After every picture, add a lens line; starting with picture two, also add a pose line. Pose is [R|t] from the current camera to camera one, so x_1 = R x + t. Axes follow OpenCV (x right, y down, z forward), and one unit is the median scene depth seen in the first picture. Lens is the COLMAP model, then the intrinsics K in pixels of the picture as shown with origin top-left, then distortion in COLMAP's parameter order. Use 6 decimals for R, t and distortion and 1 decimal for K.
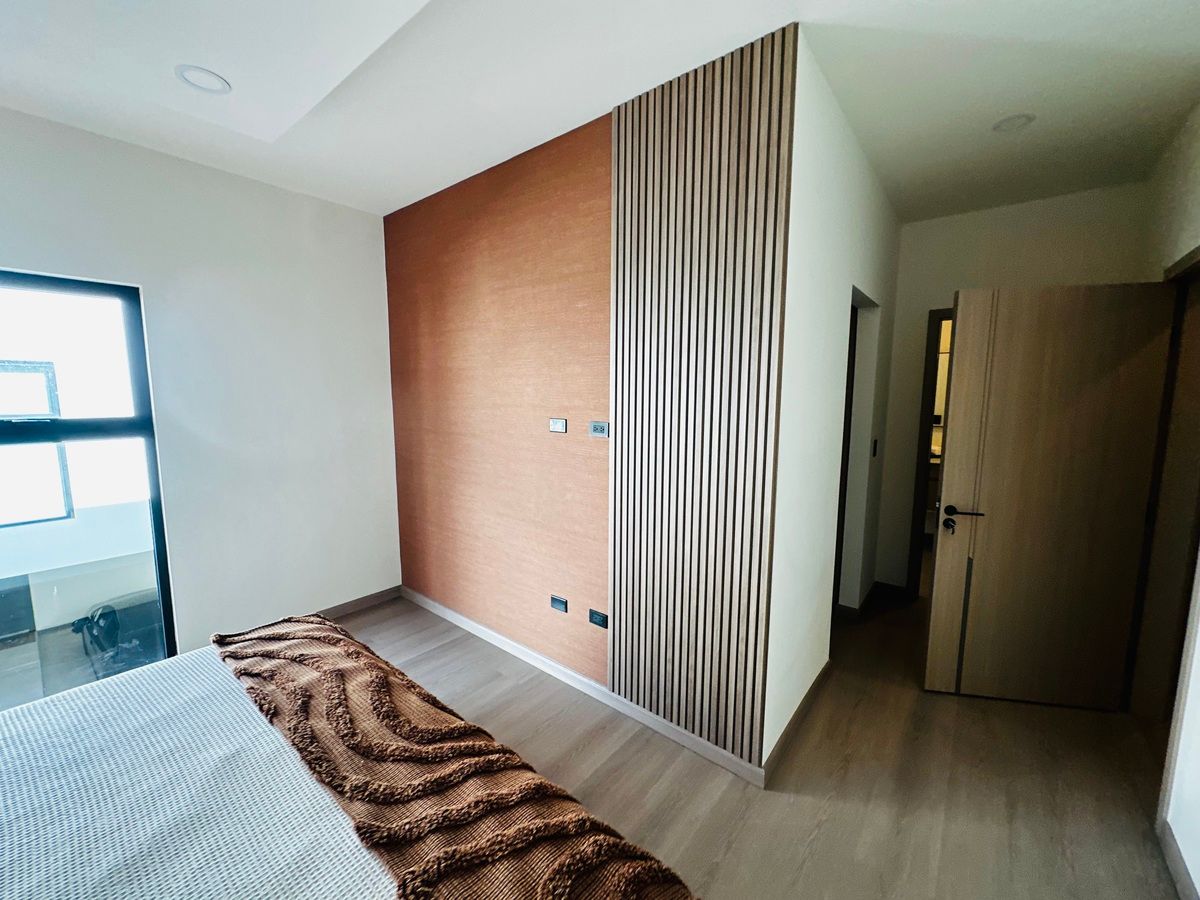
lens RADIAL K [[479.6, 0, 596.1], [0, 479.6, 447.2], [0, 0, 1]] dist [-0.005581, 0.001568]
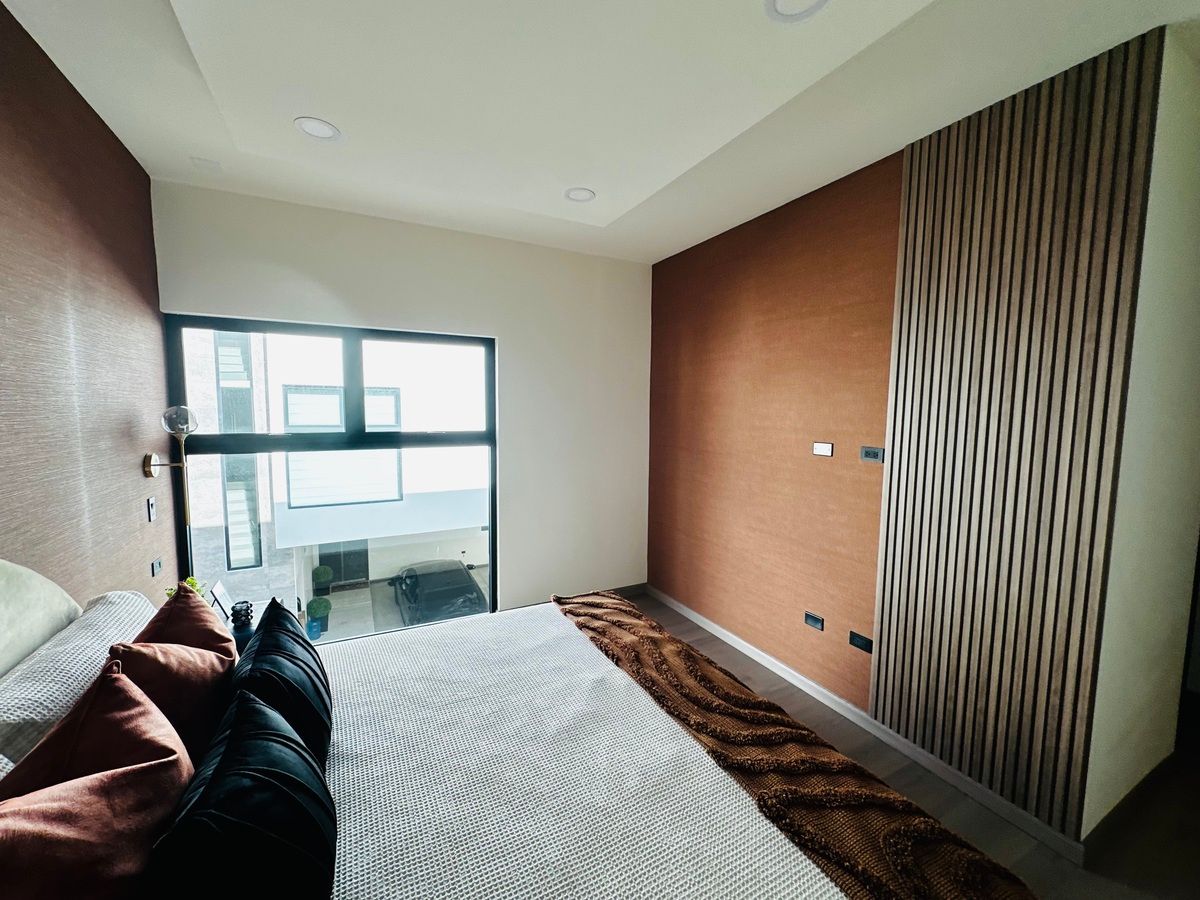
lens RADIAL K [[479.6, 0, 597.7], [0, 479.6, 447.5], [0, 0, 1]] dist [-0.005581, 0.001568]
pose [[0.920347, 0.036620, -0.389385, -0.135754], [-0.050559, 0.998393, -0.025607, 0.003994], [0.387821, 0.043254, 0.920719, -0.166387]]
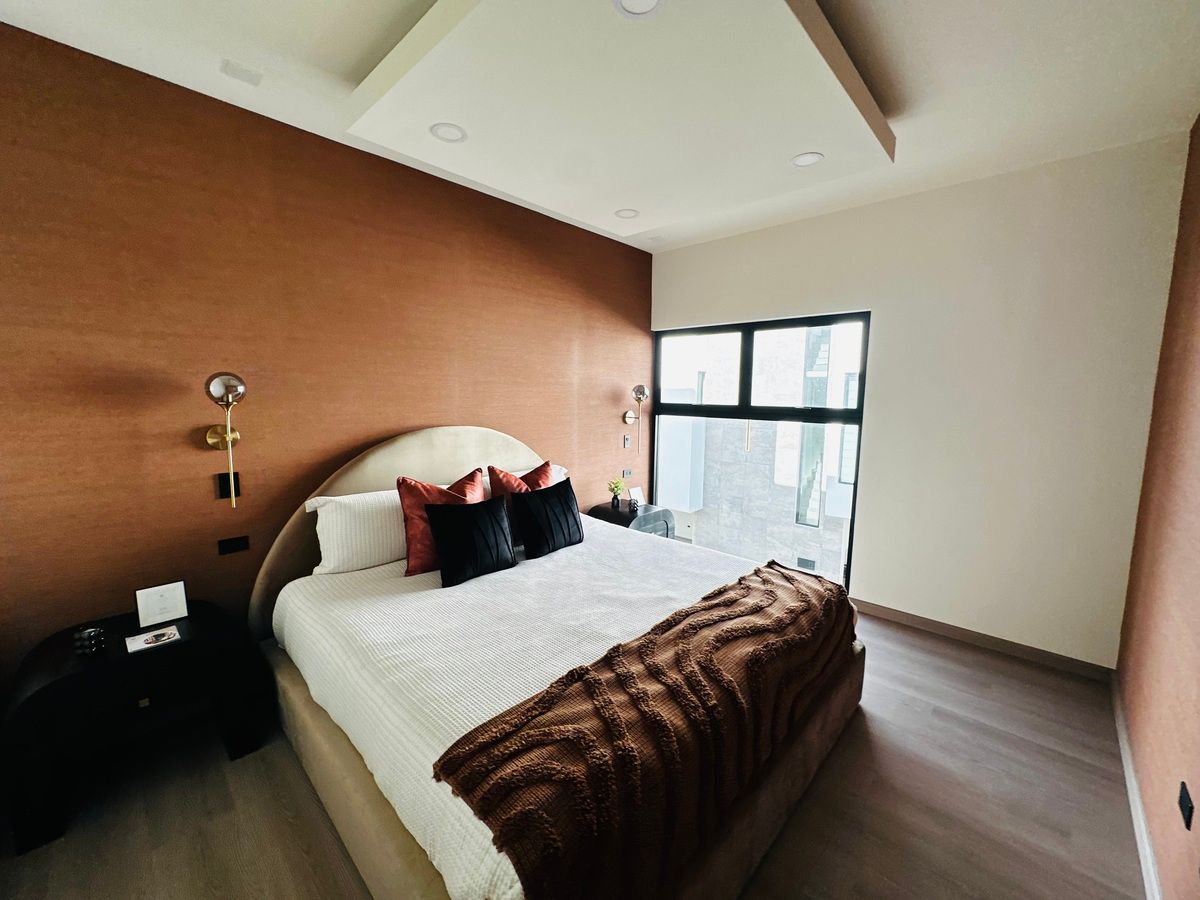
lens RADIAL K [[479.6, 0, 599.3], [0, 479.6, 449.0], [0, 0, 1]] dist [-0.005581, 0.001568]
pose [[-0.071678, 0.111765, -0.991146, 0.474204], [-0.126265, 0.984691, 0.120168, -0.026284], [0.989404, 0.133760, -0.056469, 0.416183]]
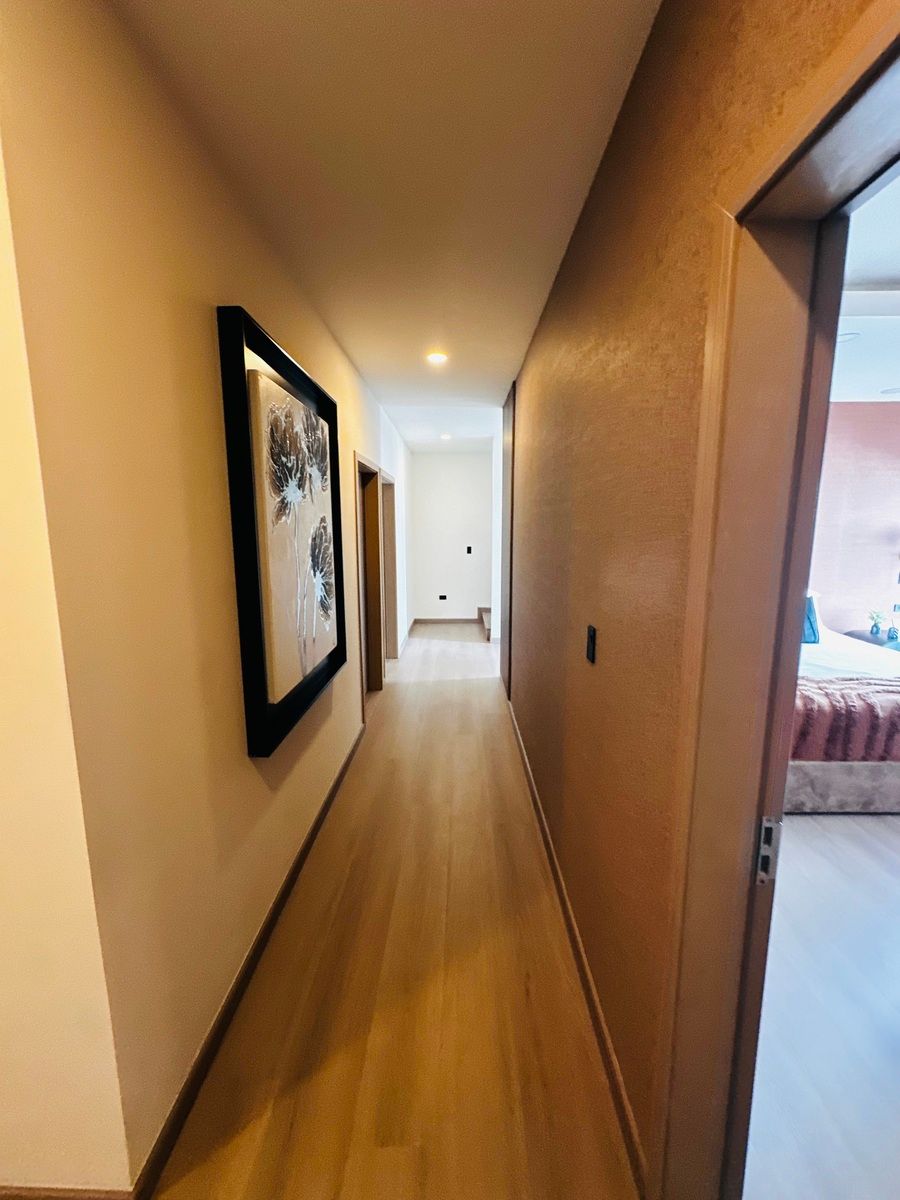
lens RADIAL K [[479.6, 0, 447.2], [0, 479.6, 600.3], [0, 0, 1]] dist [-0.005581, 0.001568]
pose [[-0.788715, 0.092856, -0.607706, 1.346779], [-0.069746, 0.968629, 0.238524, -0.097458], [0.610790, 0.230512, -0.757496, 0.792885]]
